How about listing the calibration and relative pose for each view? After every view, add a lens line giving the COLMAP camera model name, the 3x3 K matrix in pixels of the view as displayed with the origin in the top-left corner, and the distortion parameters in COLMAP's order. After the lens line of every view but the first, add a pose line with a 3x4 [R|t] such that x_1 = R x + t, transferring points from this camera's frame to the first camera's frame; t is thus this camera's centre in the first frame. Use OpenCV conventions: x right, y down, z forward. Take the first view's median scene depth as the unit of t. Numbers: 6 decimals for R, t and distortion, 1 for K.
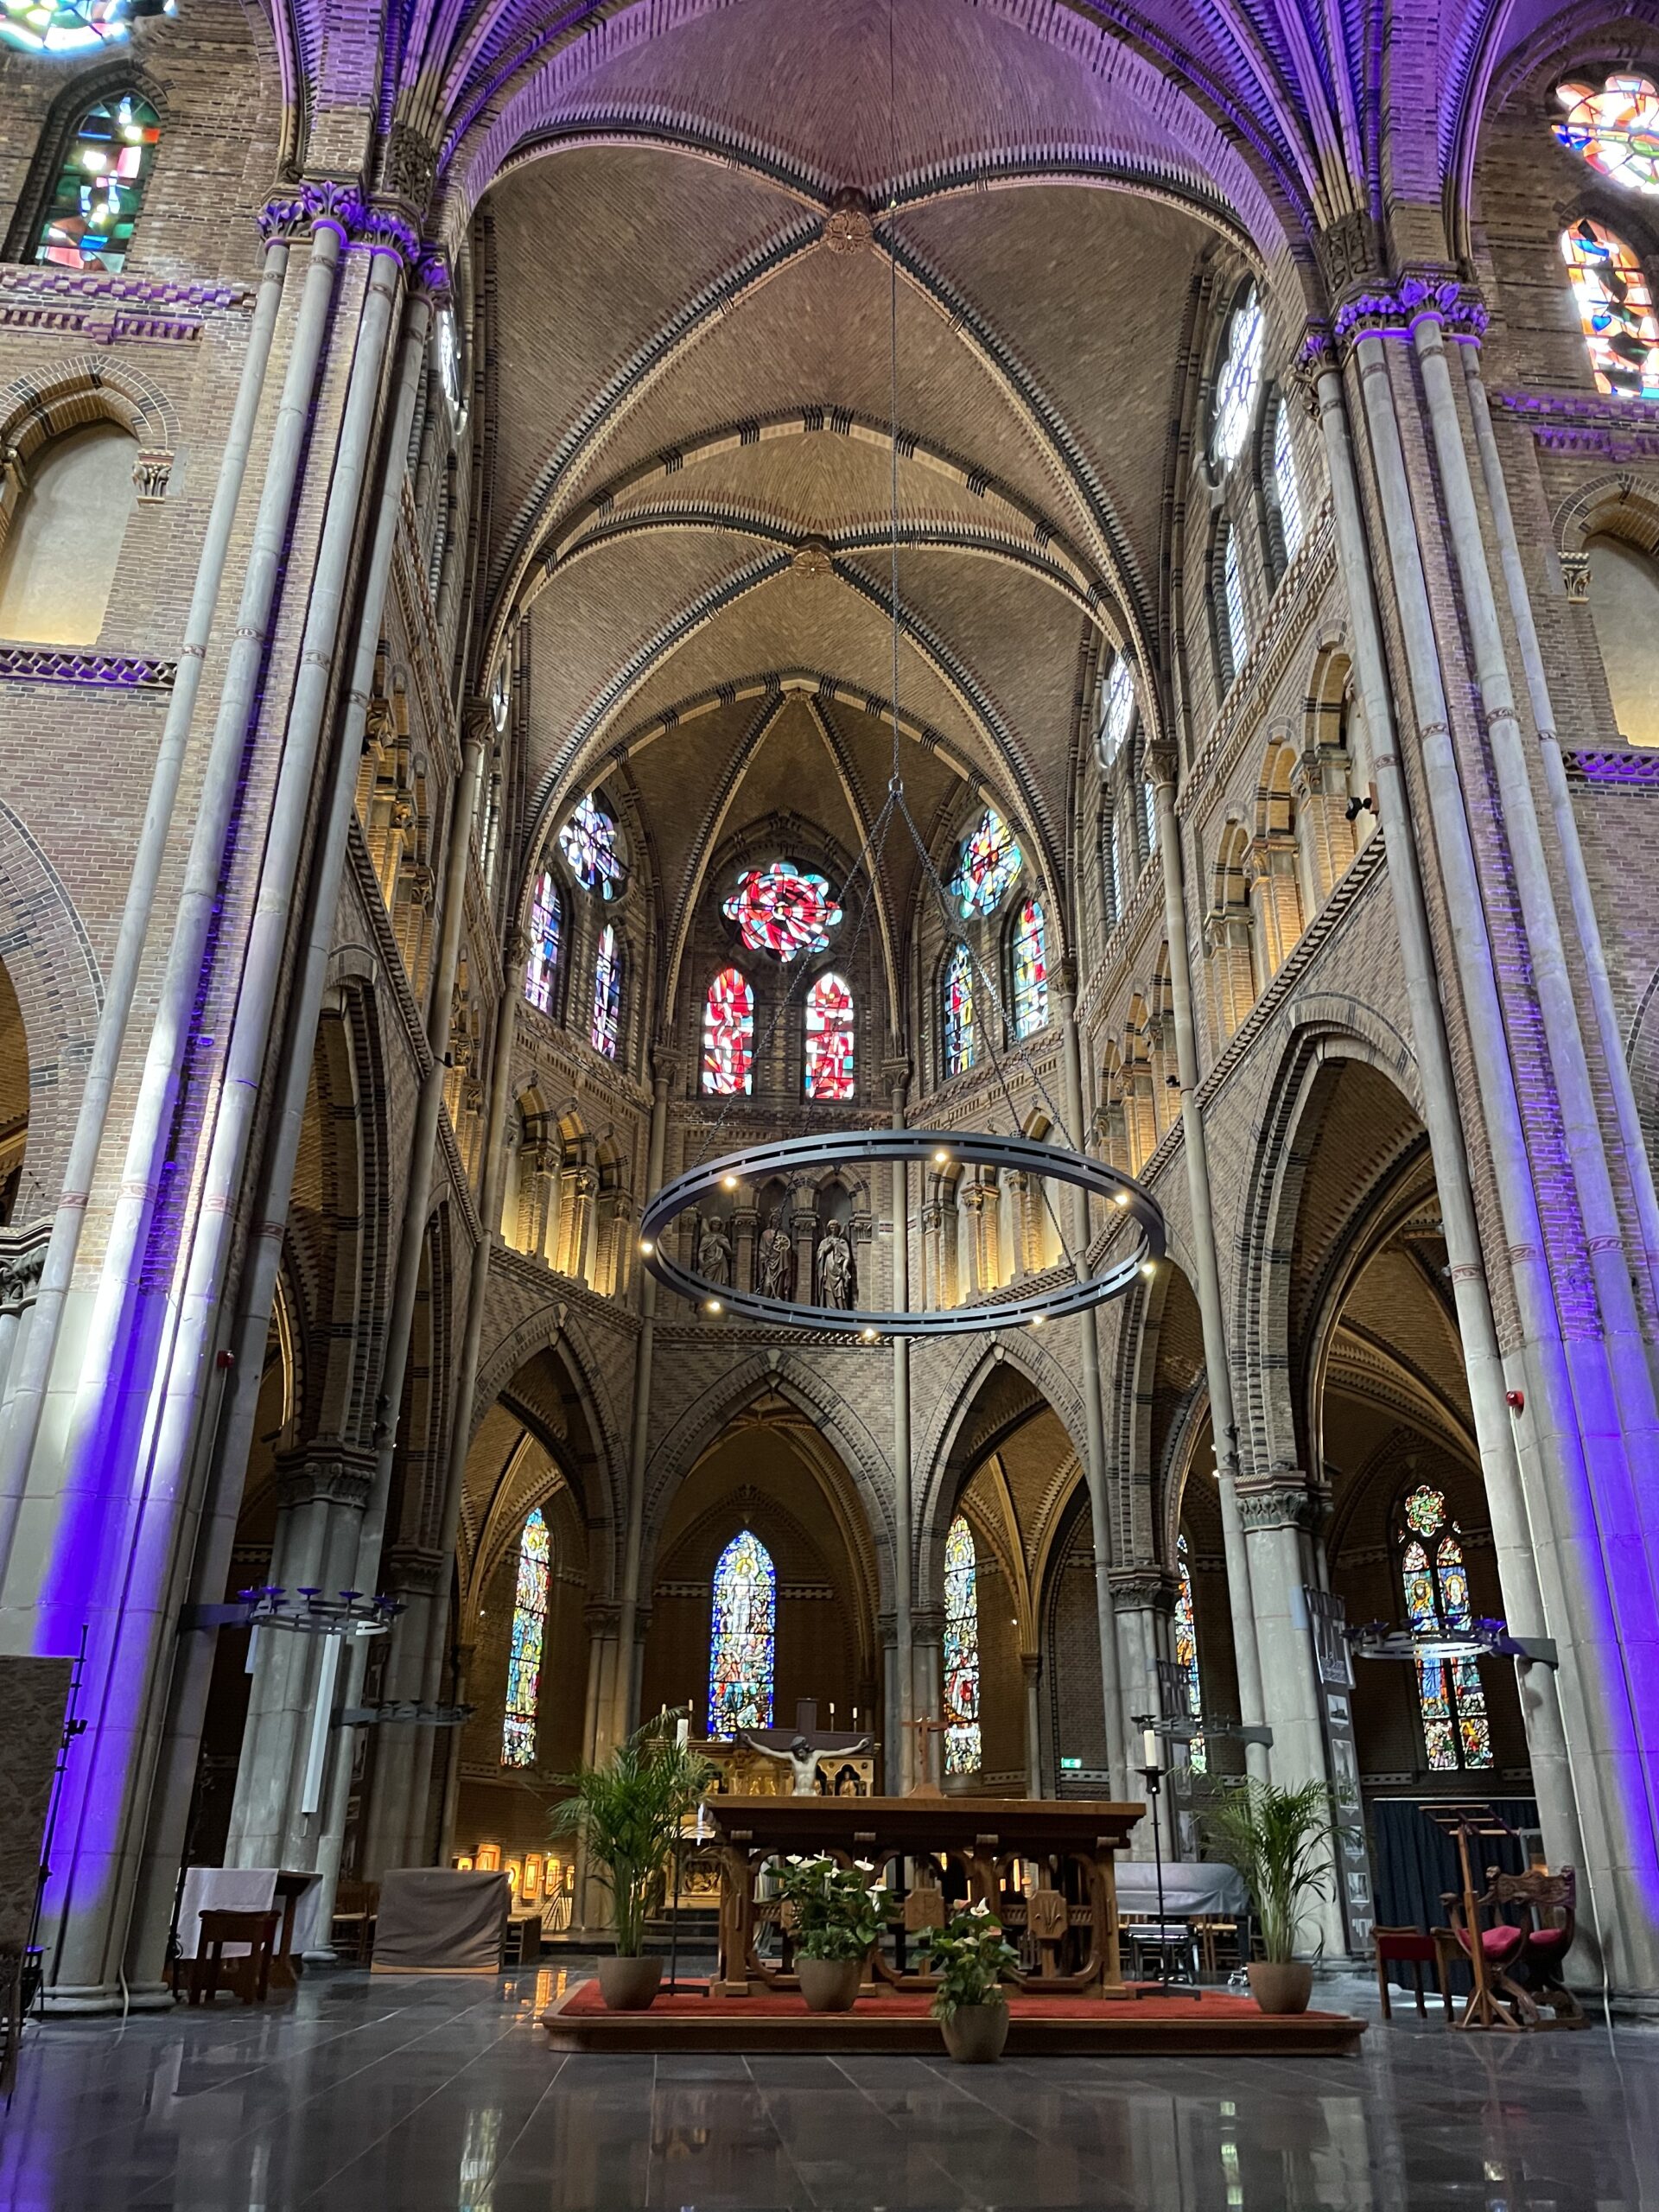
lens RADIAL K [[1669.7, 0, 829.5], [0, 1669.7, 1106.0], [0, 0, 1]] dist [0.084904, -0.126410]
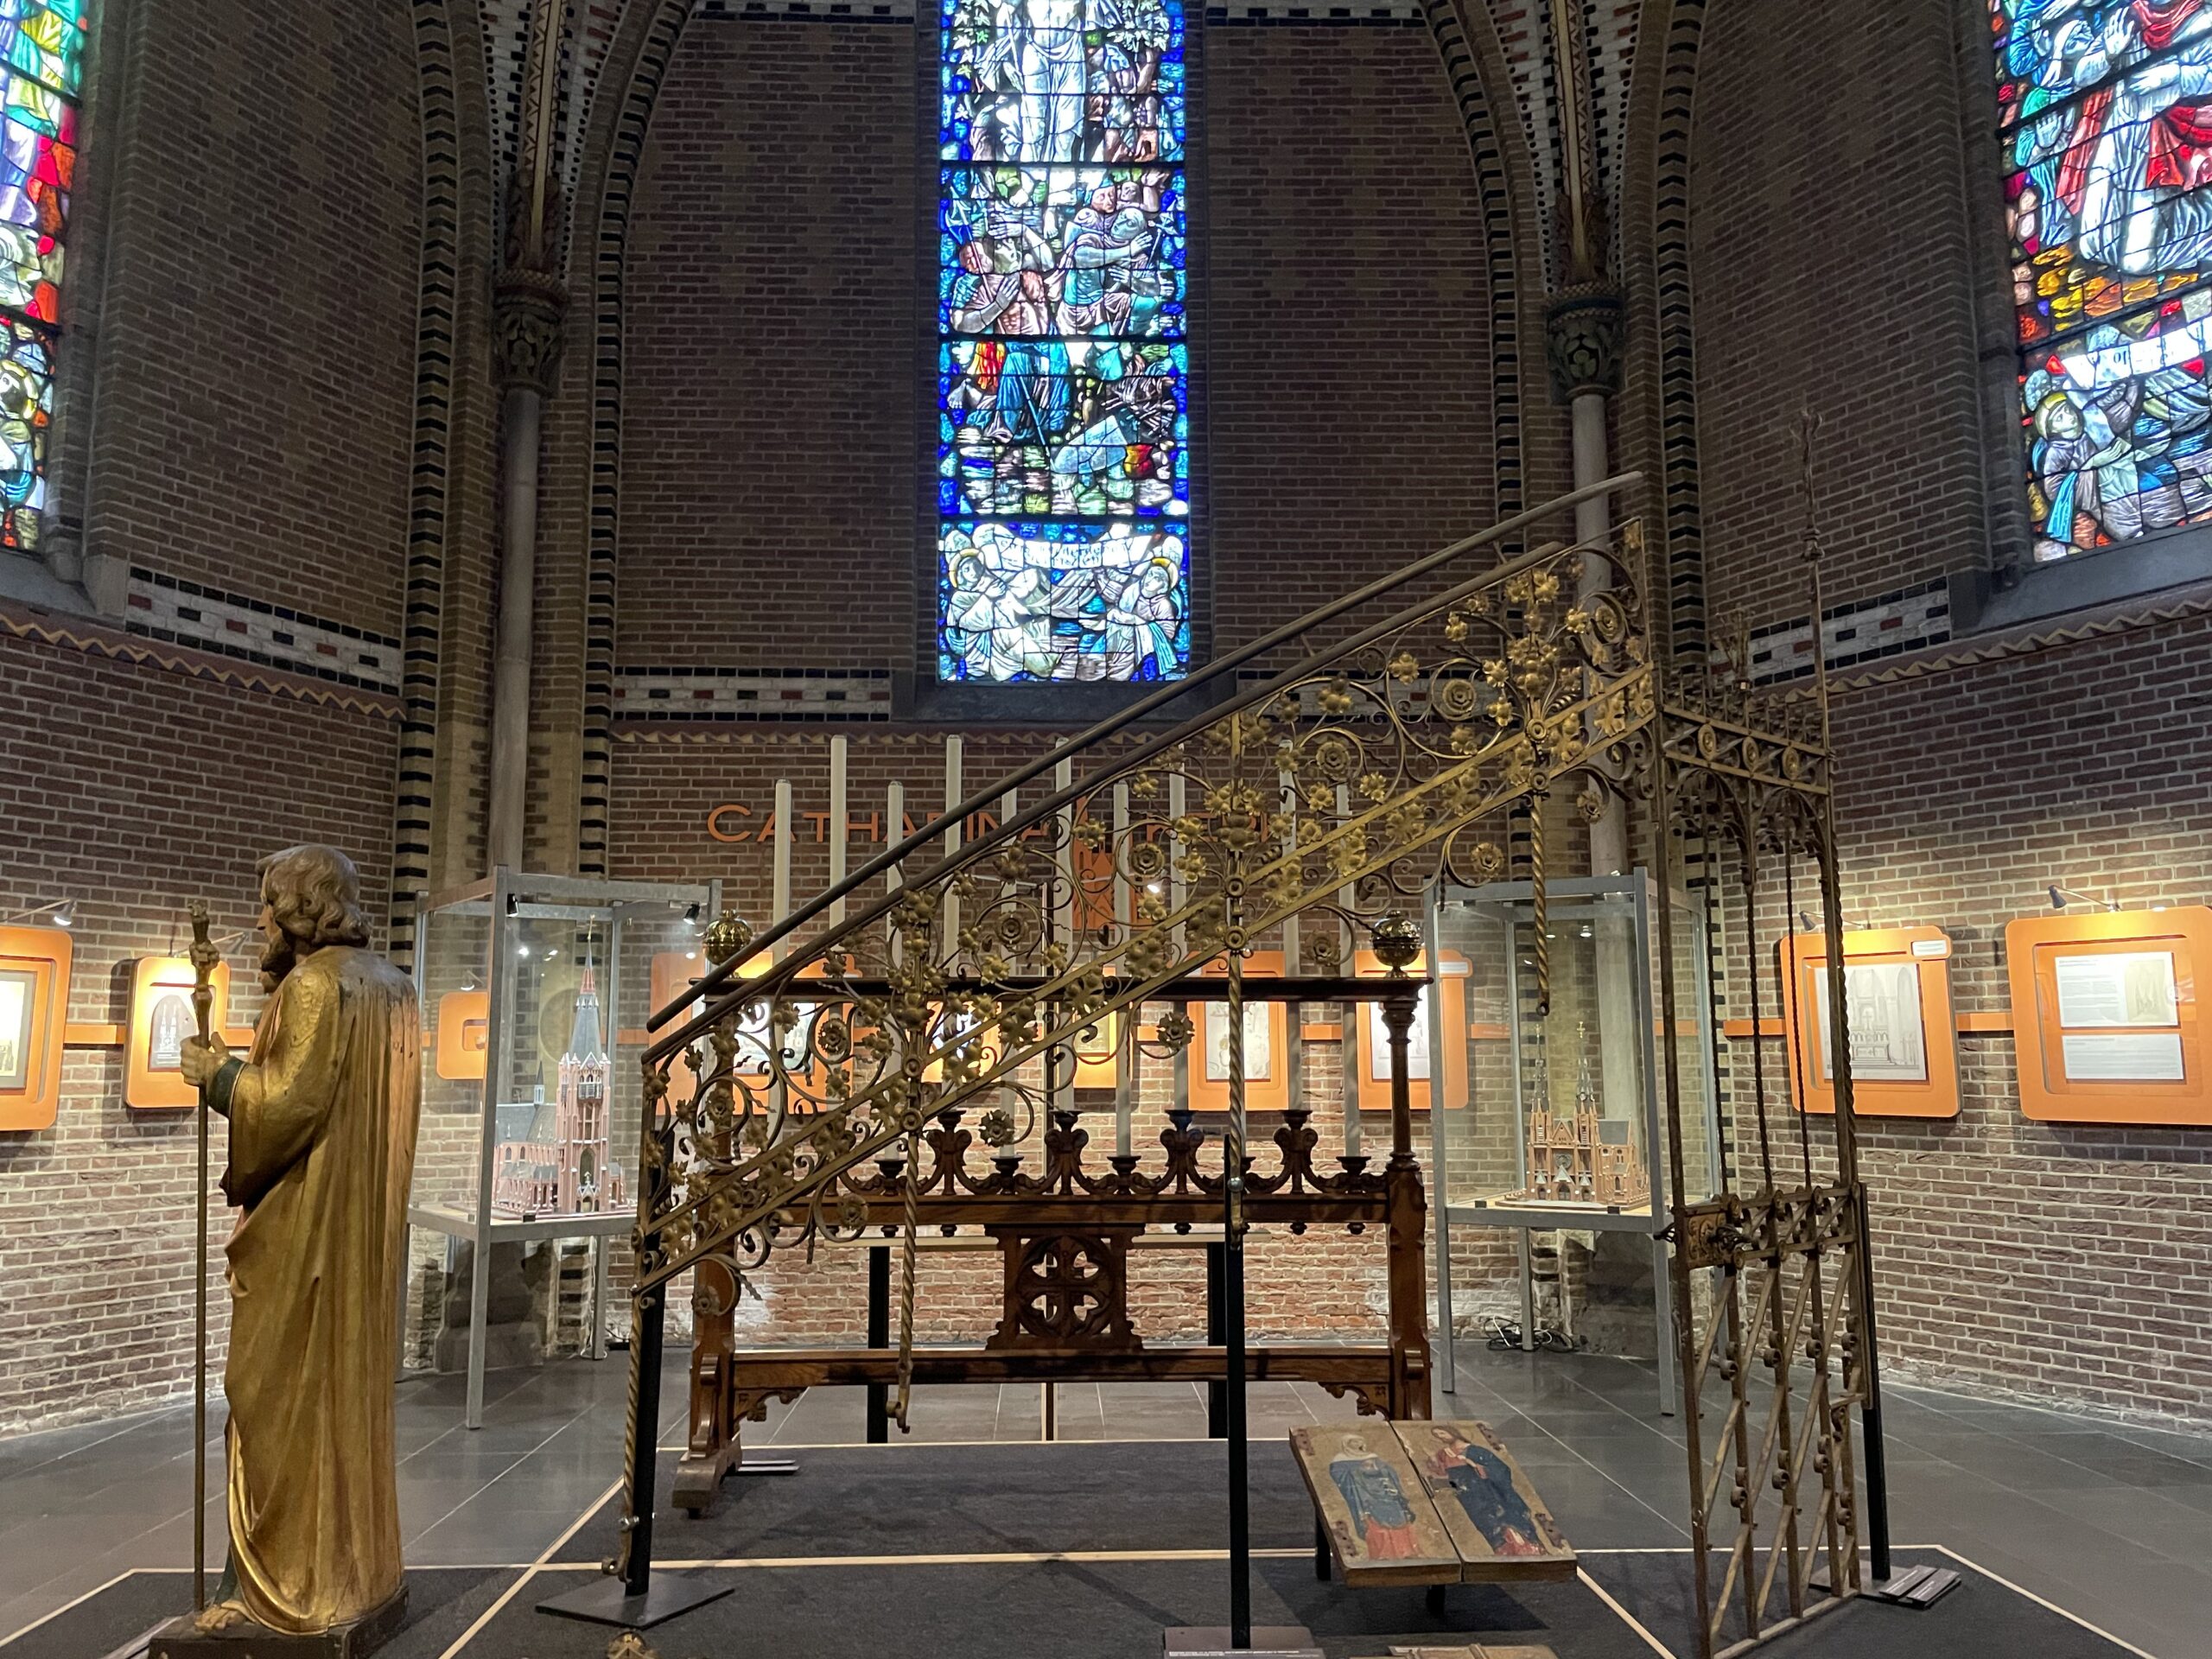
lens RADIAL K [[1669.7, 0, 1106.0], [0, 1669.7, 829.5], [0, 0, 1]] dist [0.084904, -0.126410]
pose [[0.998717, -0.020045, -0.046507, -0.035471], [0.032883, 0.955090, 0.294485, 0.338453], [0.038515, -0.295636, 0.954524, 0.734936]]
